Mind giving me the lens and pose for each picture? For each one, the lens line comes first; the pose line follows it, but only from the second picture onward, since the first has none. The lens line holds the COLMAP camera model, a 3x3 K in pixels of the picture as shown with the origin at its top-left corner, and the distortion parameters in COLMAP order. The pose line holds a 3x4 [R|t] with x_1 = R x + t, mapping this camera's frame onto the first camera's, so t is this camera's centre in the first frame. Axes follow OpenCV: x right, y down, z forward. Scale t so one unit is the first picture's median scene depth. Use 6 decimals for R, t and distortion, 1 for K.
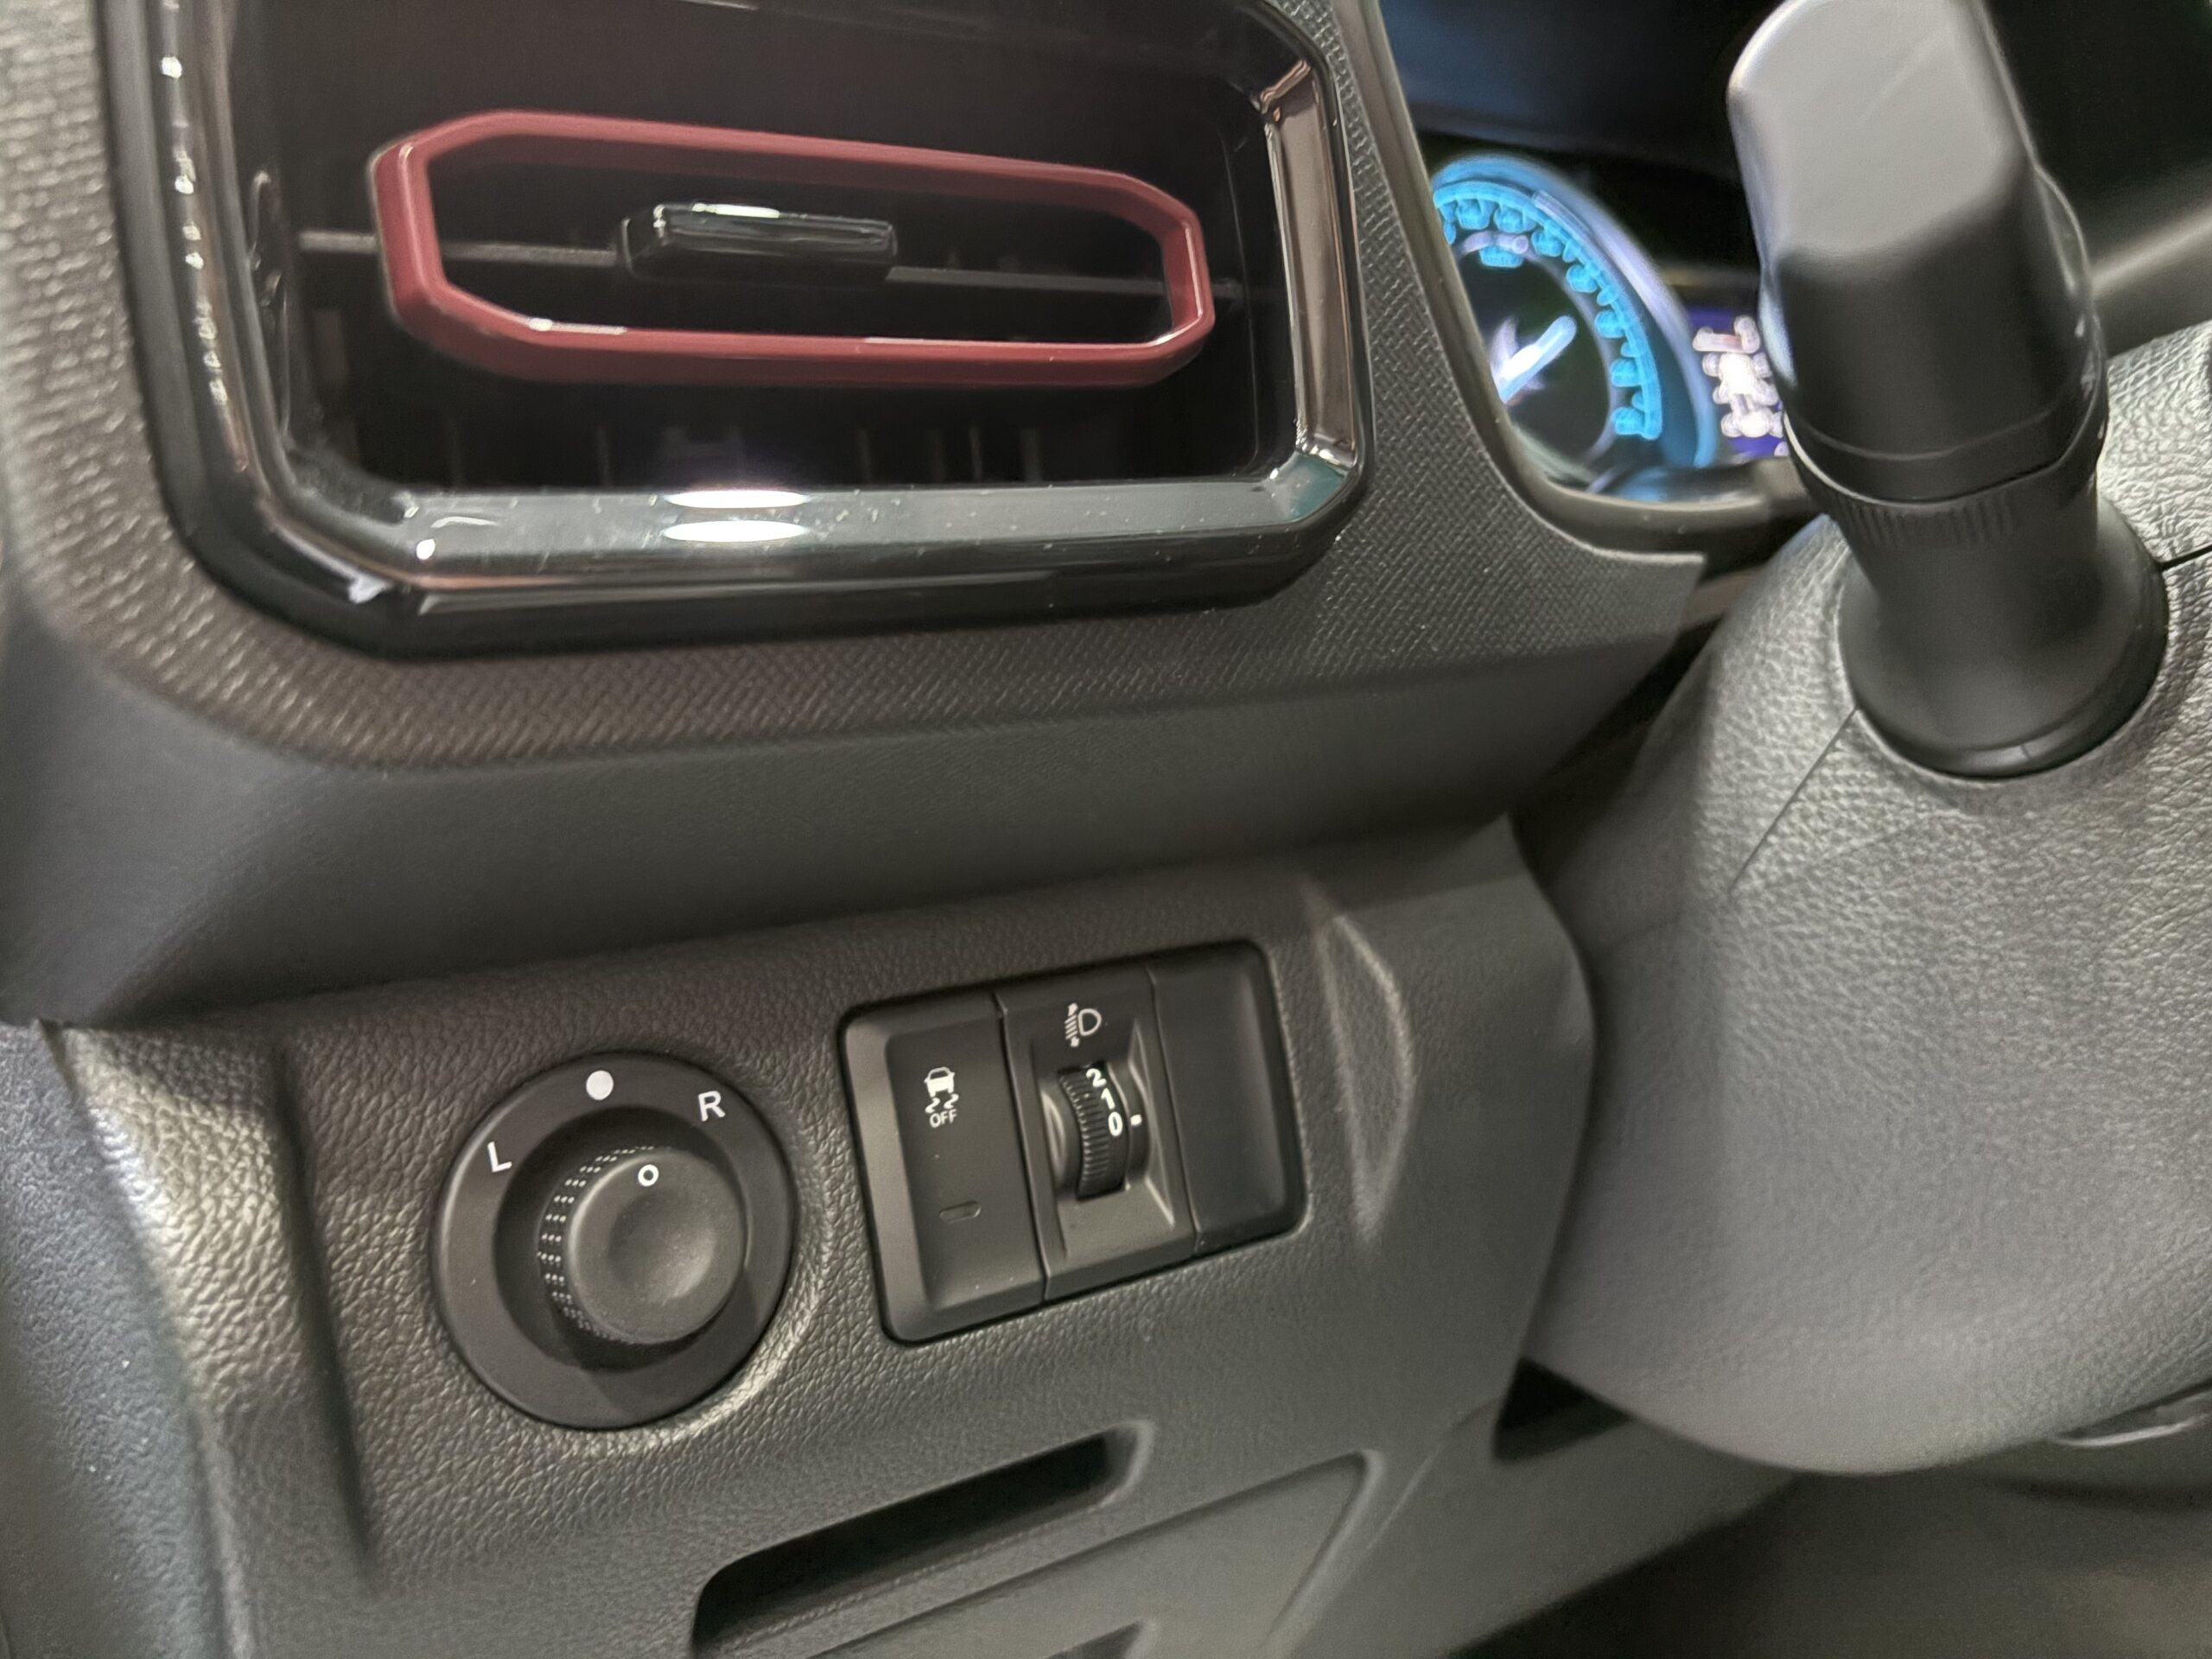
lens RADIAL K [[1681.7, 0, 1103.2], [0, 1681.7, 792.4], [0, 0, 1]] dist [-0.009429, 0.000255]
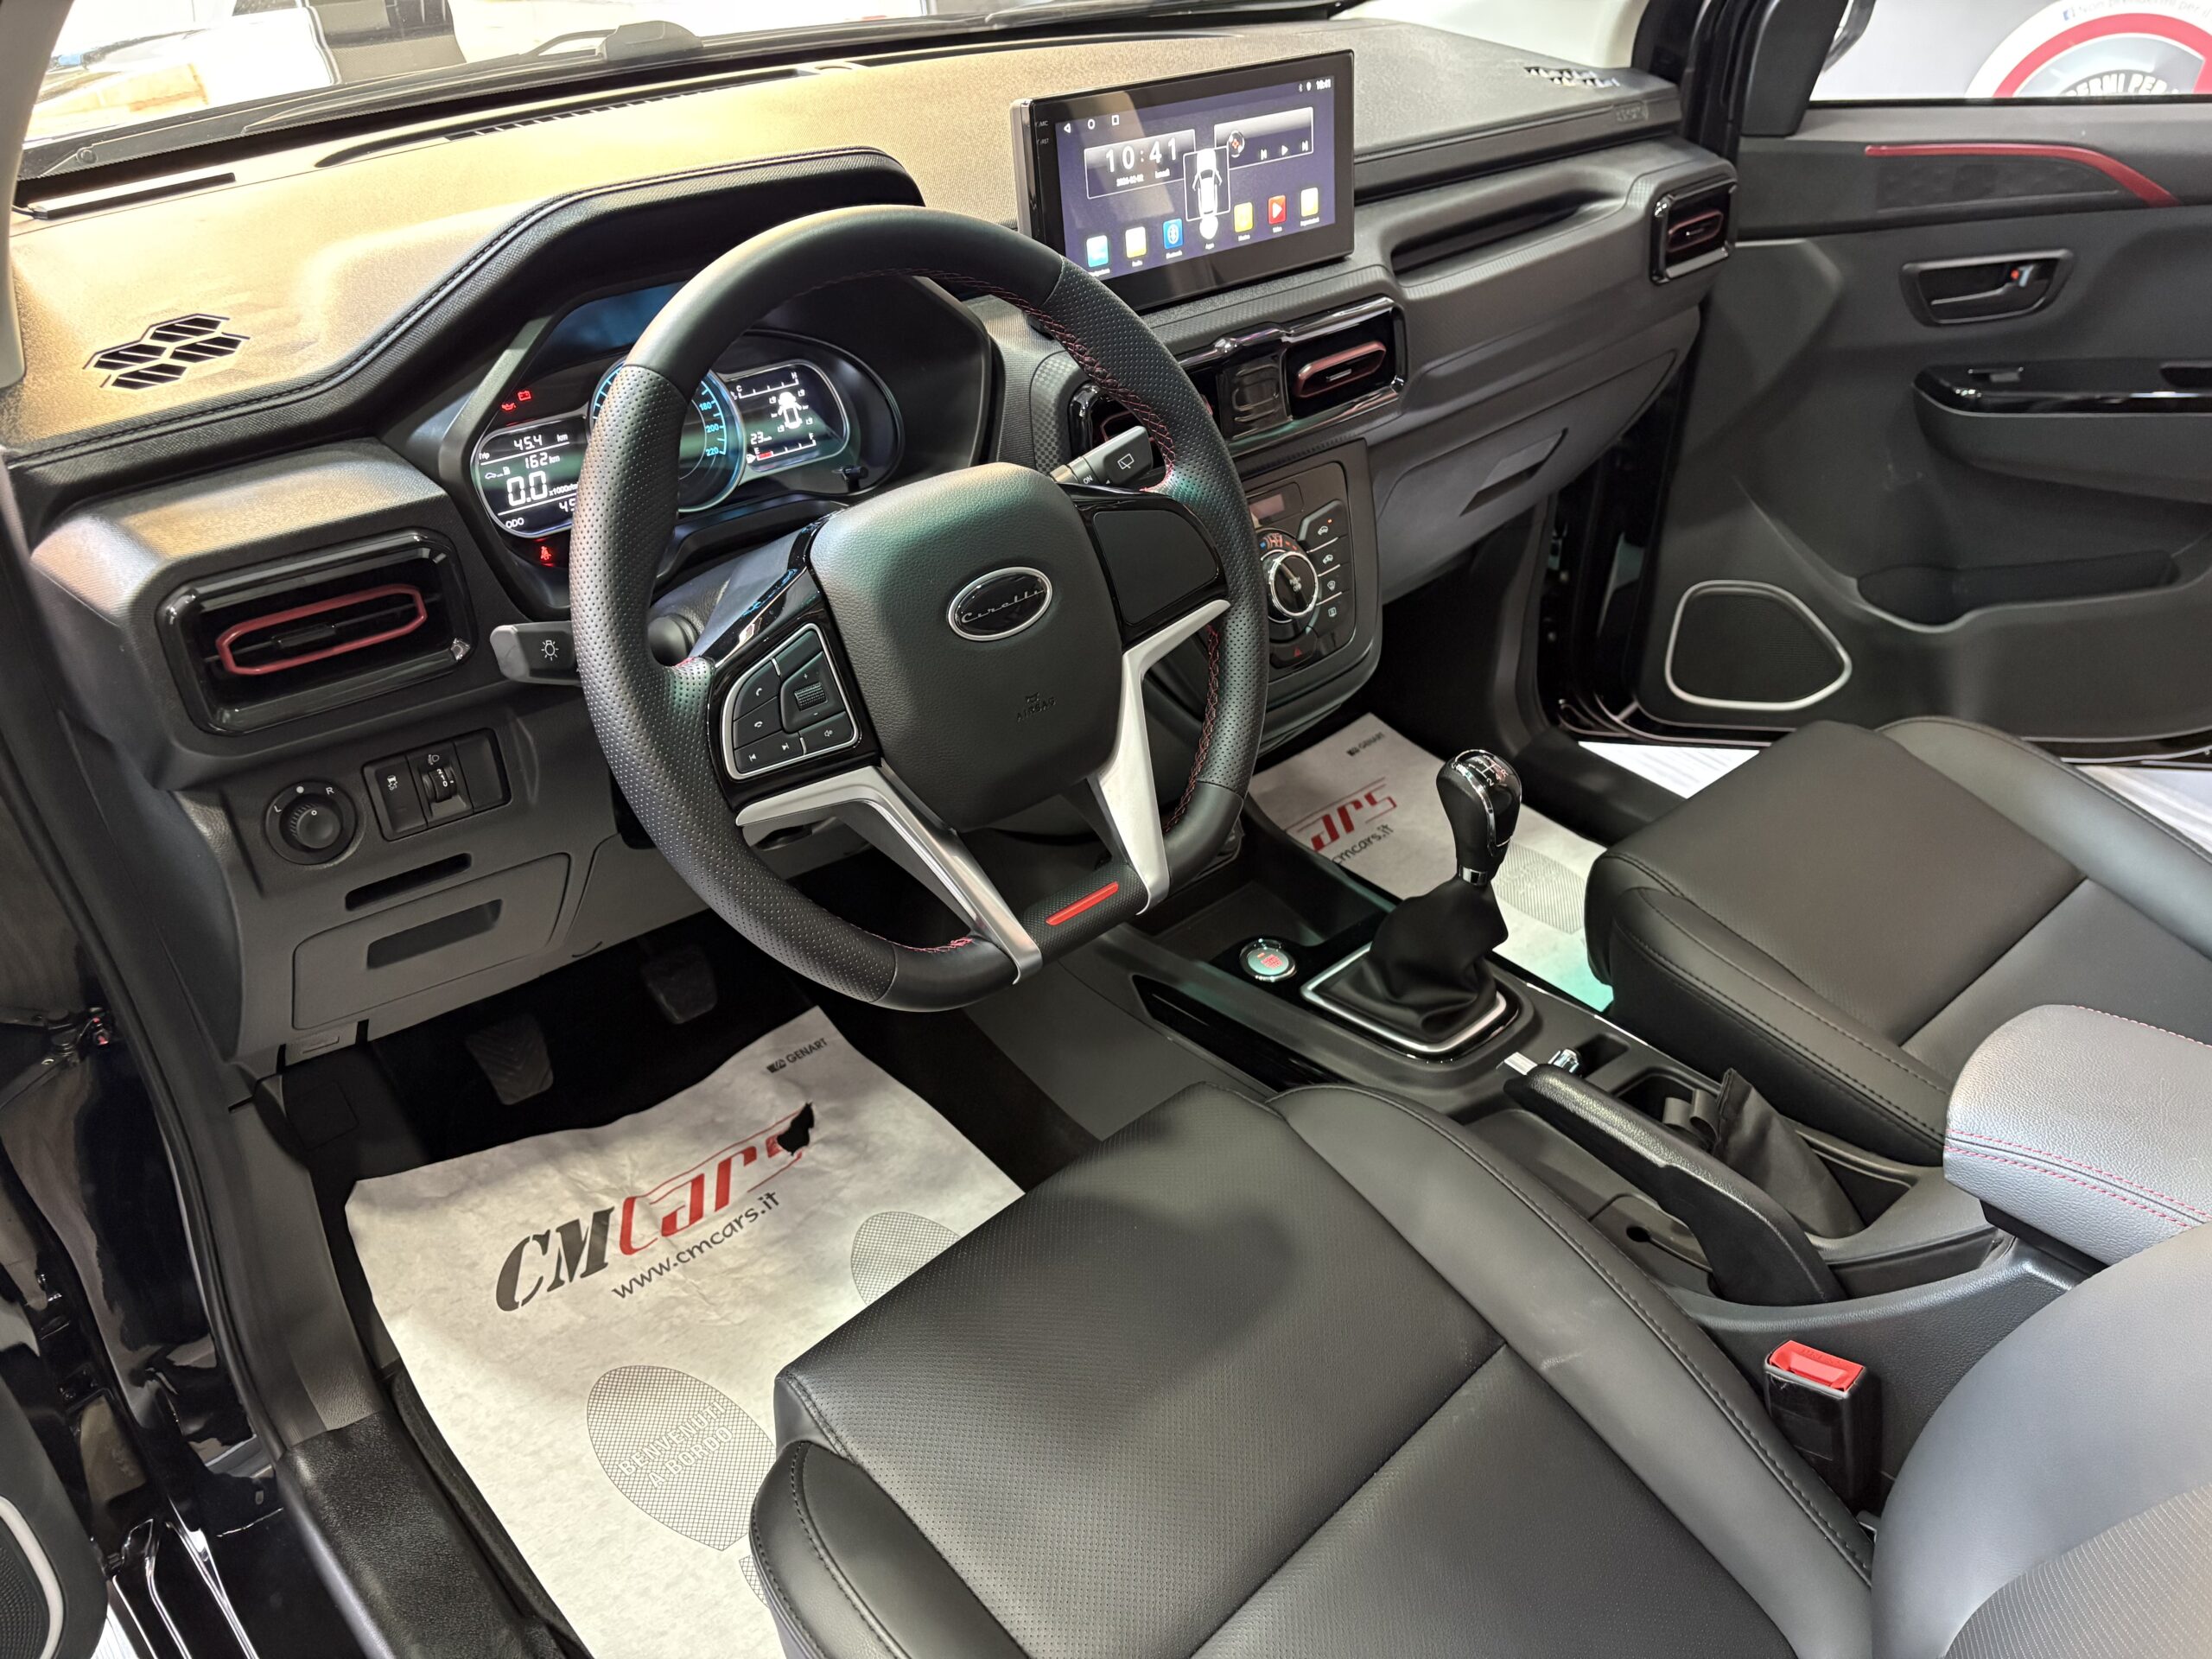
lens RADIAL K [[1722.9, 0, 1108.1], [0, 1722.9, 800.4], [0, 0, 1]] dist [0.023020, -0.056067]
pose [[0.994722, -0.011216, 0.101990, 1.204783], [-0.031663, 0.911943, 0.409093, -1.549688], [-0.097598, -0.410164, 0.906775, -2.963199]]
